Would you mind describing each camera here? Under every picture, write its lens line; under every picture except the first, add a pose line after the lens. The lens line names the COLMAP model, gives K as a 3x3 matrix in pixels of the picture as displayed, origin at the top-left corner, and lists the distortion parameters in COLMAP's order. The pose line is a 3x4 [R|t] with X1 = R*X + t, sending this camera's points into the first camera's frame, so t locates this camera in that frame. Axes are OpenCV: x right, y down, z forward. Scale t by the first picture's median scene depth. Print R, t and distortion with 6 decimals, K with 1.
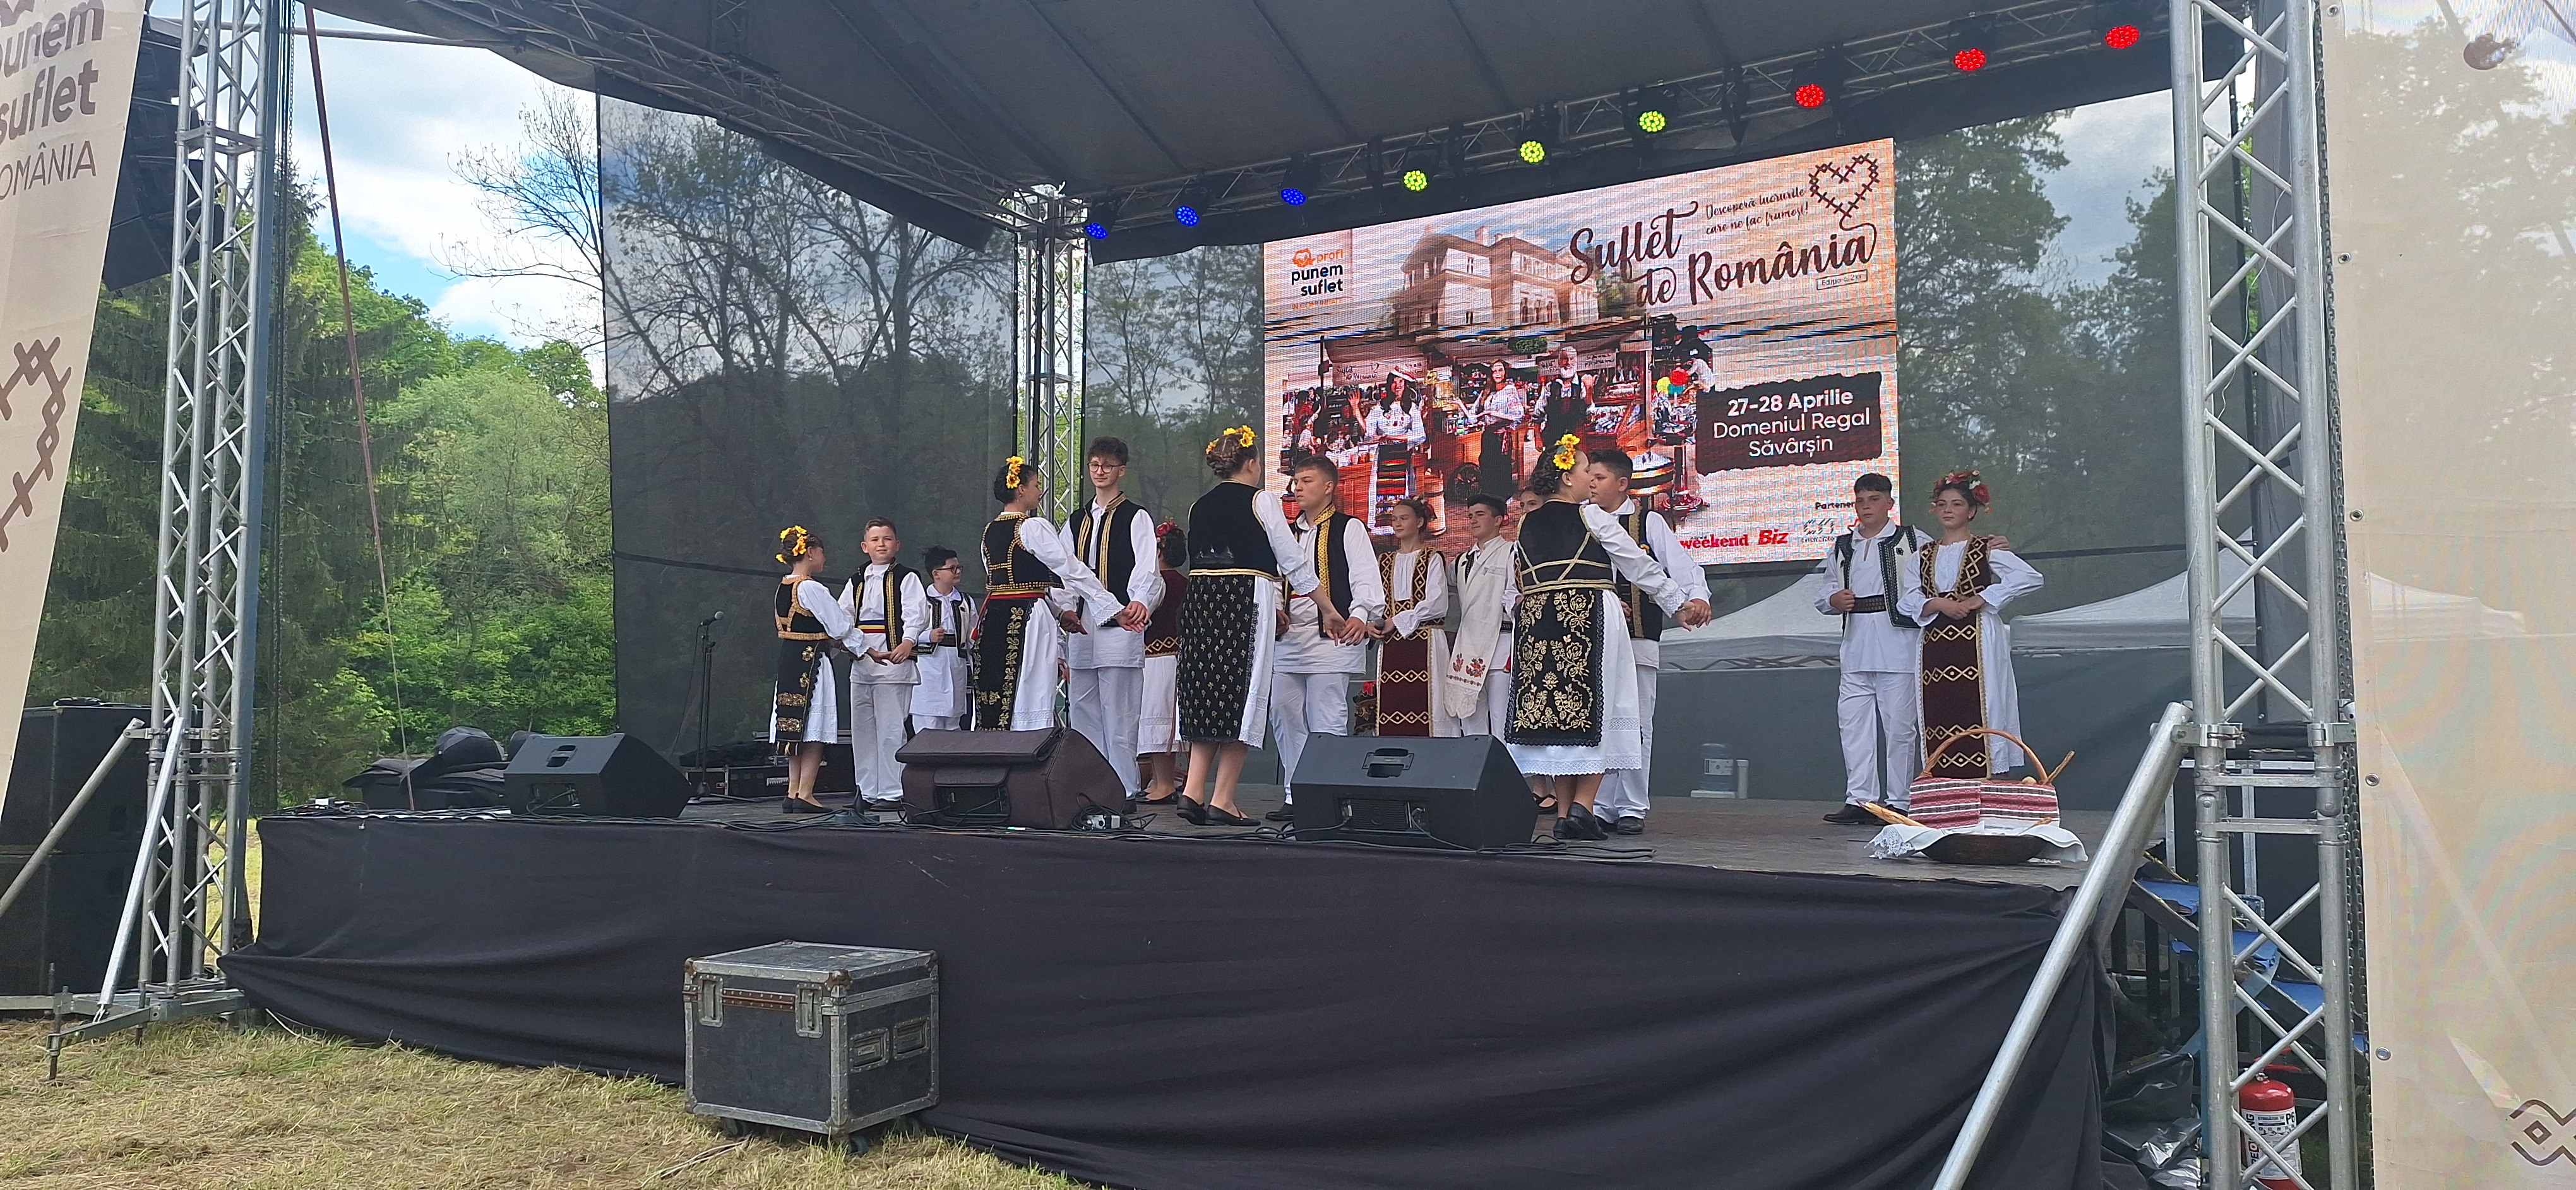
lens RADIAL K [[1749.5, 0, 1286.3], [0, 1749.5, 606.5], [0, 0, 1]] dist [0.138860, -0.152848]
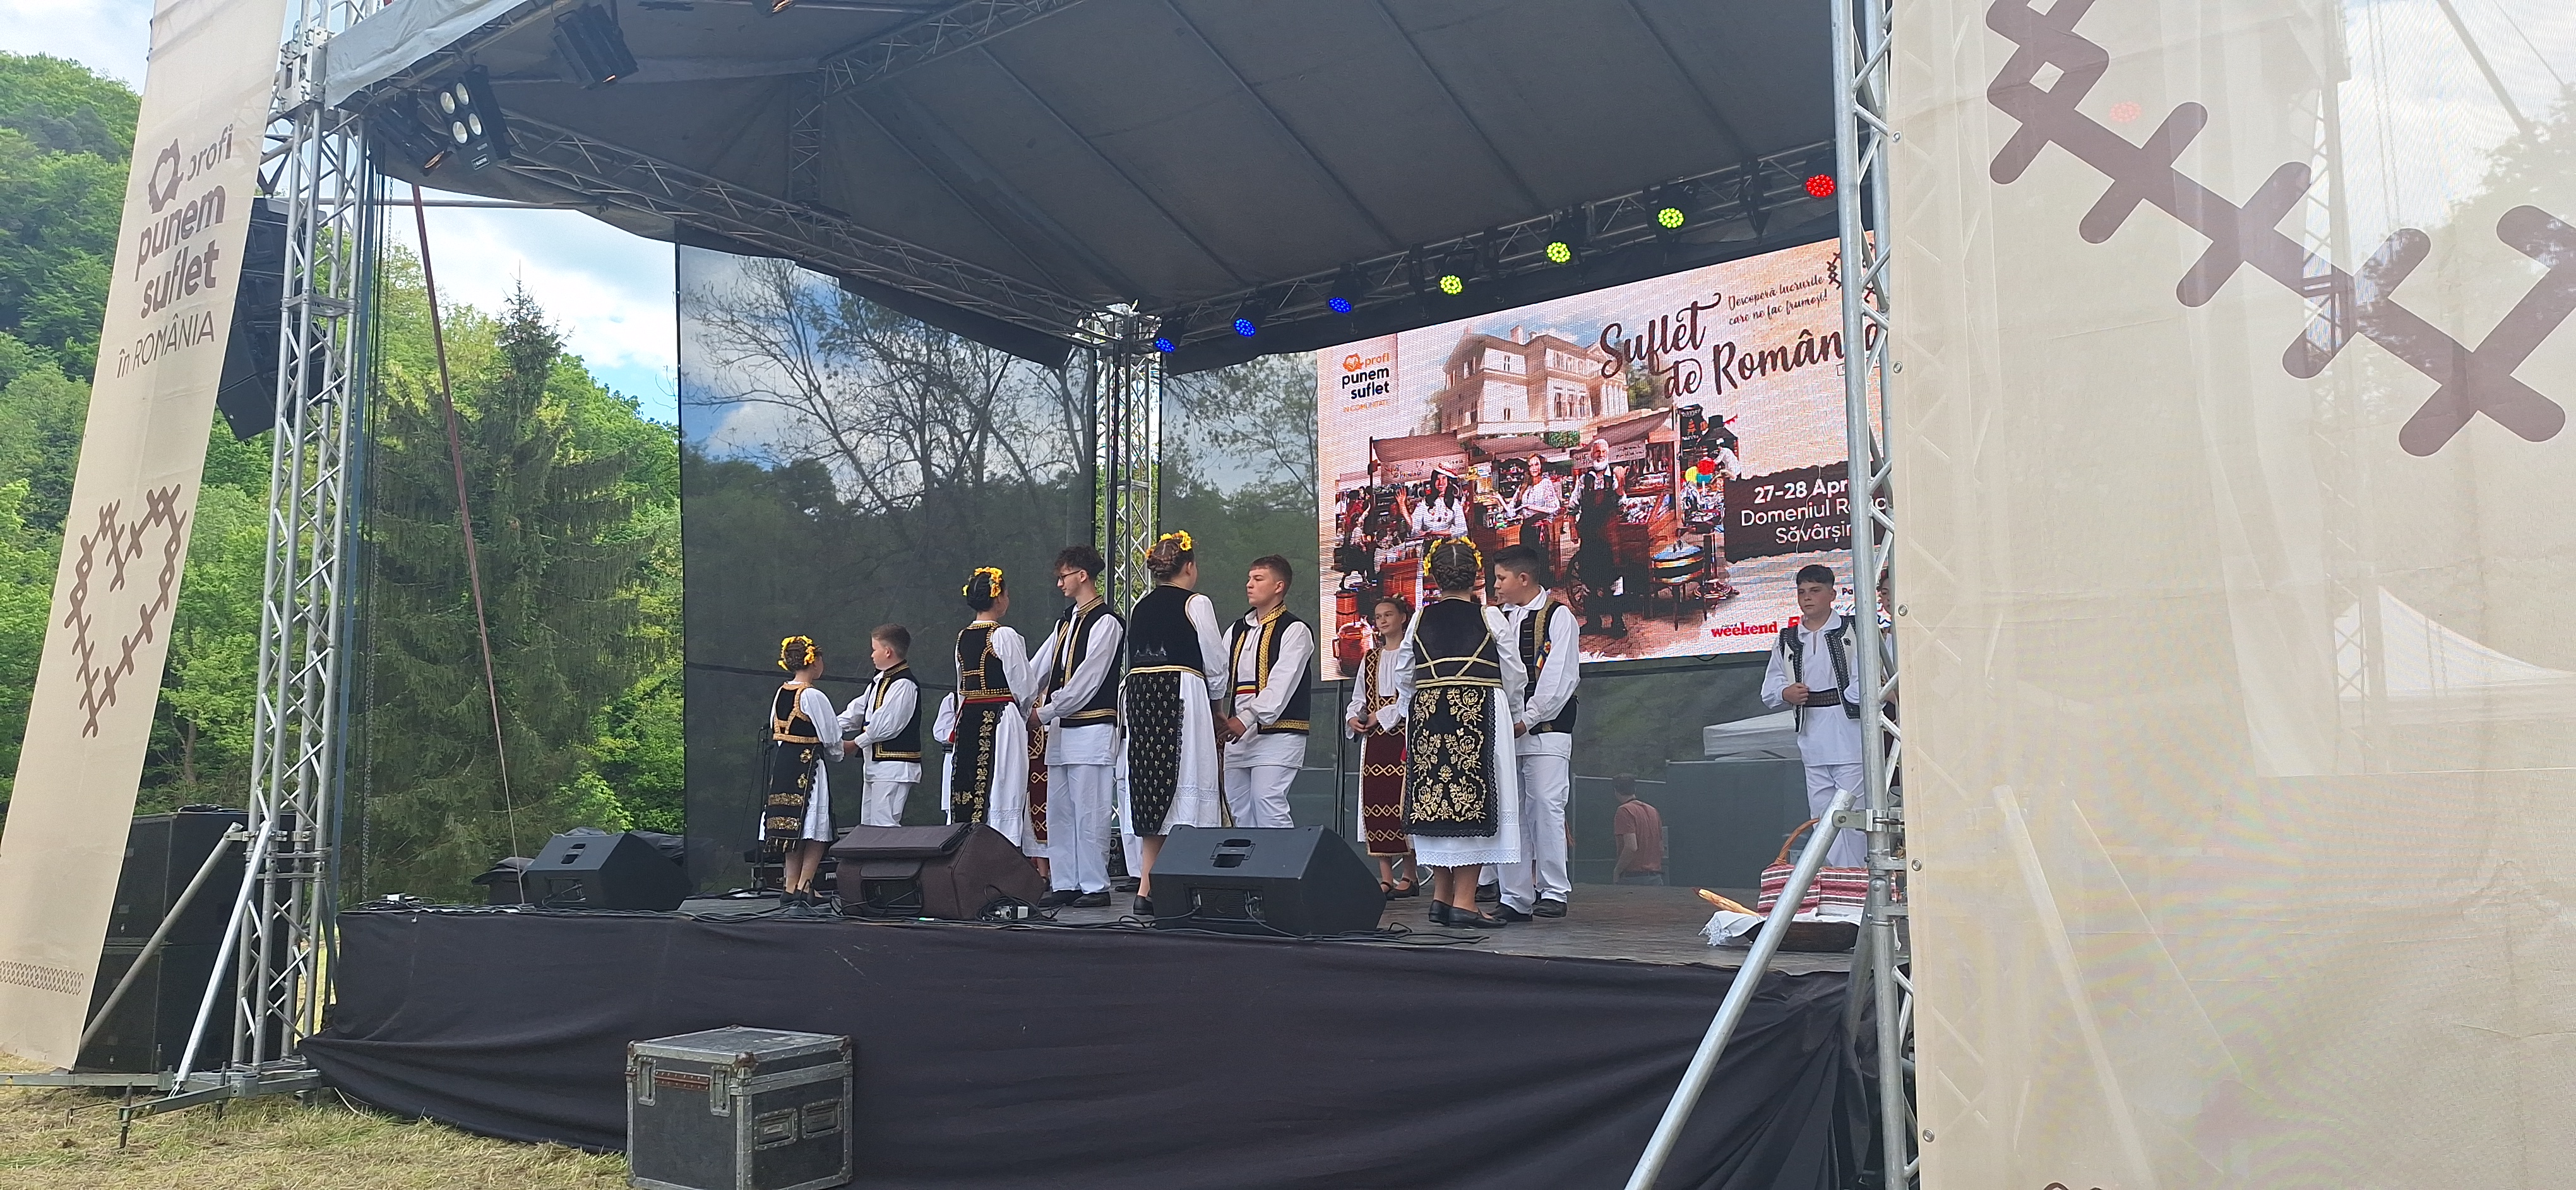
lens RADIAL K [[1749.5, 0, 1286.3], [0, 1749.5, 606.5], [0, 0, 1]] dist [0.138860, -0.152848]
pose [[0.991775, -0.023497, -0.125816, 0.109994], [0.016865, 0.998424, -0.053521, -0.000637], [0.126875, 0.050959, 0.990609, -0.020385]]
